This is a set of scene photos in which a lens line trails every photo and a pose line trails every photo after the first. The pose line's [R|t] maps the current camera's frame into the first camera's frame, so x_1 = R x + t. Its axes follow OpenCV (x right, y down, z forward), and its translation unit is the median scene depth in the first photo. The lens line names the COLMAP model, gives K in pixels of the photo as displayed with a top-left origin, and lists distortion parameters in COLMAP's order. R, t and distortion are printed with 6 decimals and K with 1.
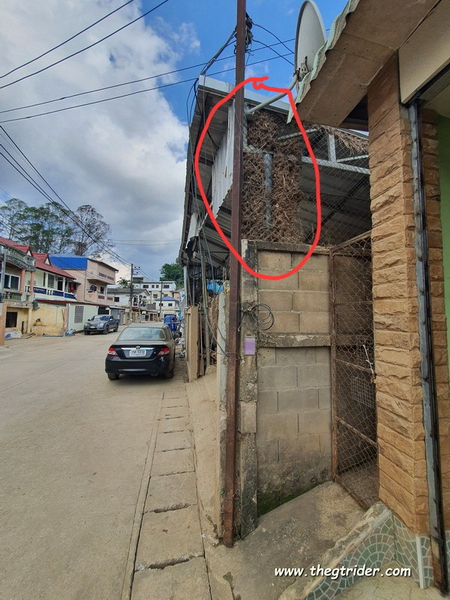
lens RADIAL K [[239.5, 0, 227.0], [0, 239.5, 298.9], [0, 0, 1]] dist [-0.002601, 0.000322]
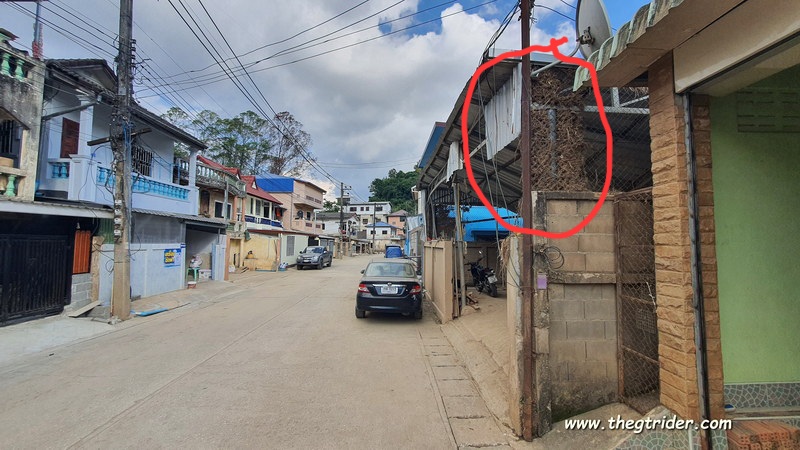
lens RADIAL K [[323.6, 0, 398.1], [0, 323.6, 224.2], [0, 0, 1]] dist [-0.003164, -0.001545]
pose [[0.984617, -0.011775, -0.174329, -0.298969], [0.012363, 0.999921, 0.002287, -0.094138], [0.174288, -0.004407, 0.984685, -0.651615]]
